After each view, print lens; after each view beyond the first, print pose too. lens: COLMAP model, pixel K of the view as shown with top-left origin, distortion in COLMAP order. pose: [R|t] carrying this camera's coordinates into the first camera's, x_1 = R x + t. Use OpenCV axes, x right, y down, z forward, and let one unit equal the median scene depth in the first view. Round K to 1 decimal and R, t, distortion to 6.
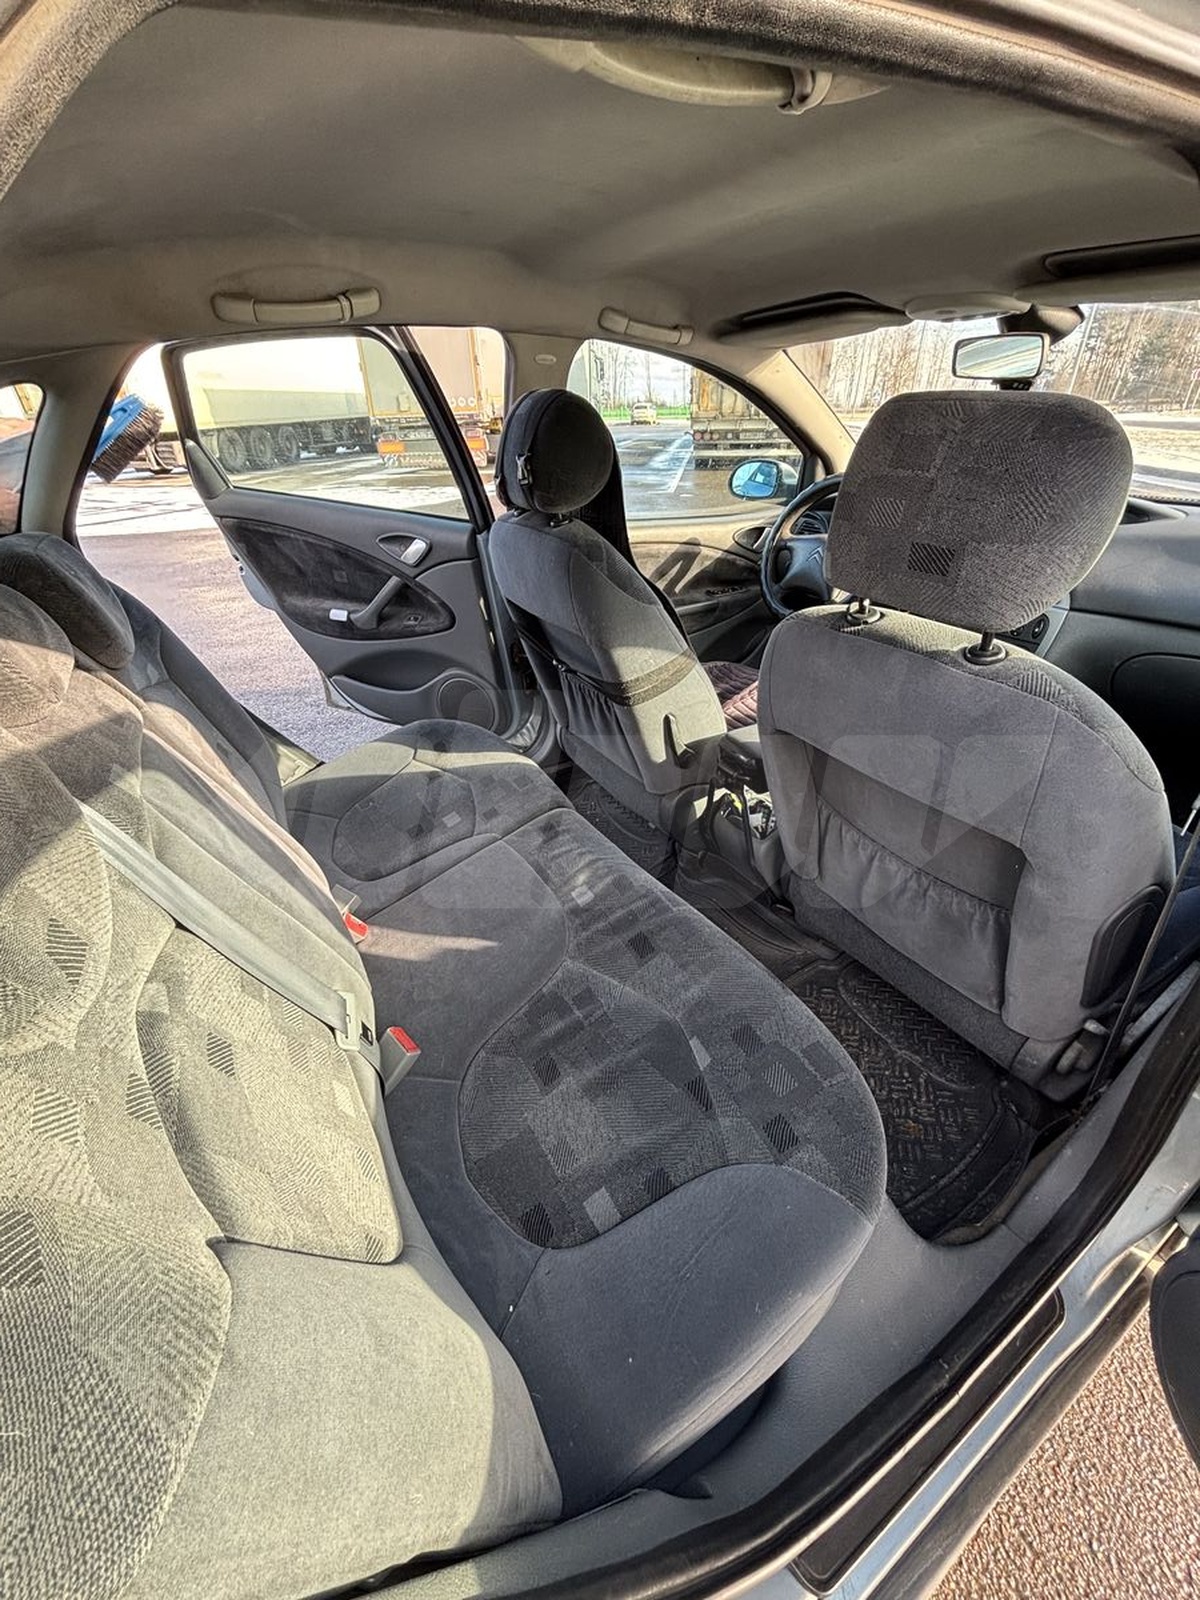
lens RADIAL K [[641.5, 0, 597.1], [0, 641.5, 810.3], [0, 0, 1]] dist [-0.005524, 0.001482]
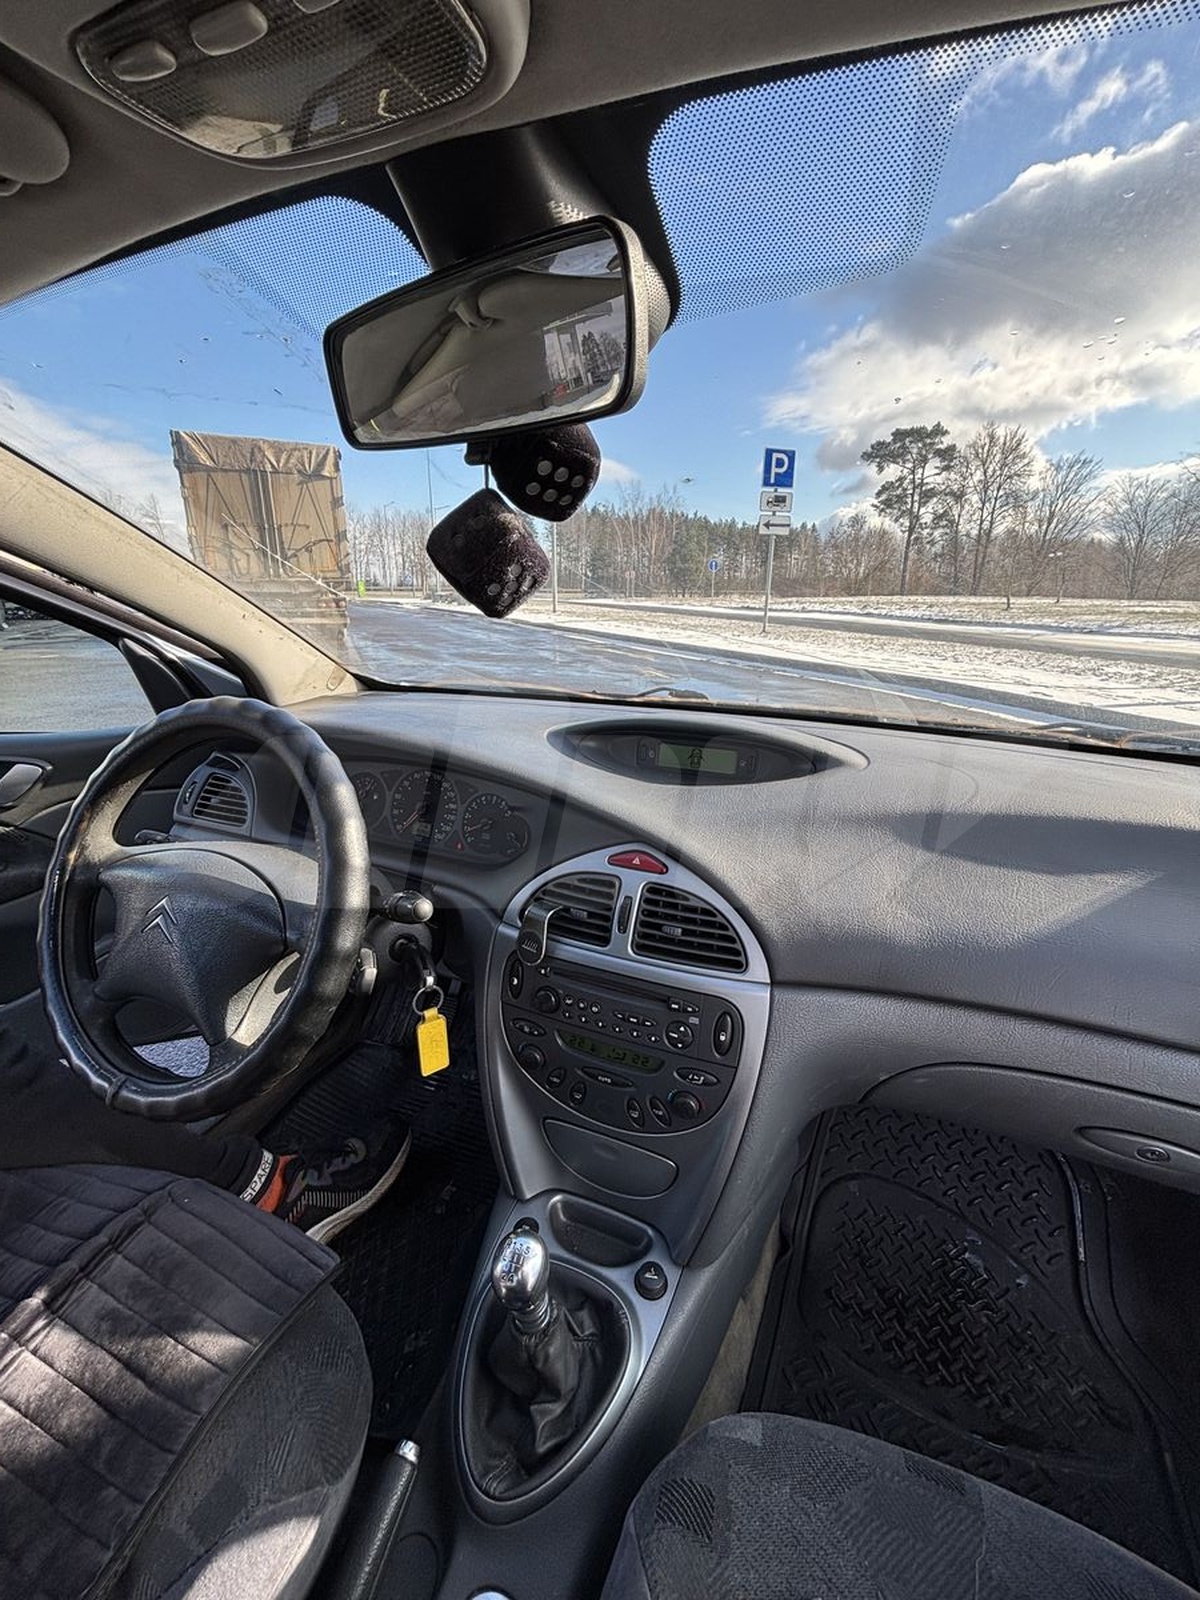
lens RADIAL K [[641.5, 0, 616.4], [0, 641.5, 803.8], [0, 0, 1]] dist [-0.005524, 0.001482]
pose [[0.814673, -0.164070, 0.556228, 0.602725], [0.286725, 0.947667, -0.140415, -0.558246], [-0.504081, 0.273877, 0.819081, 0.929024]]
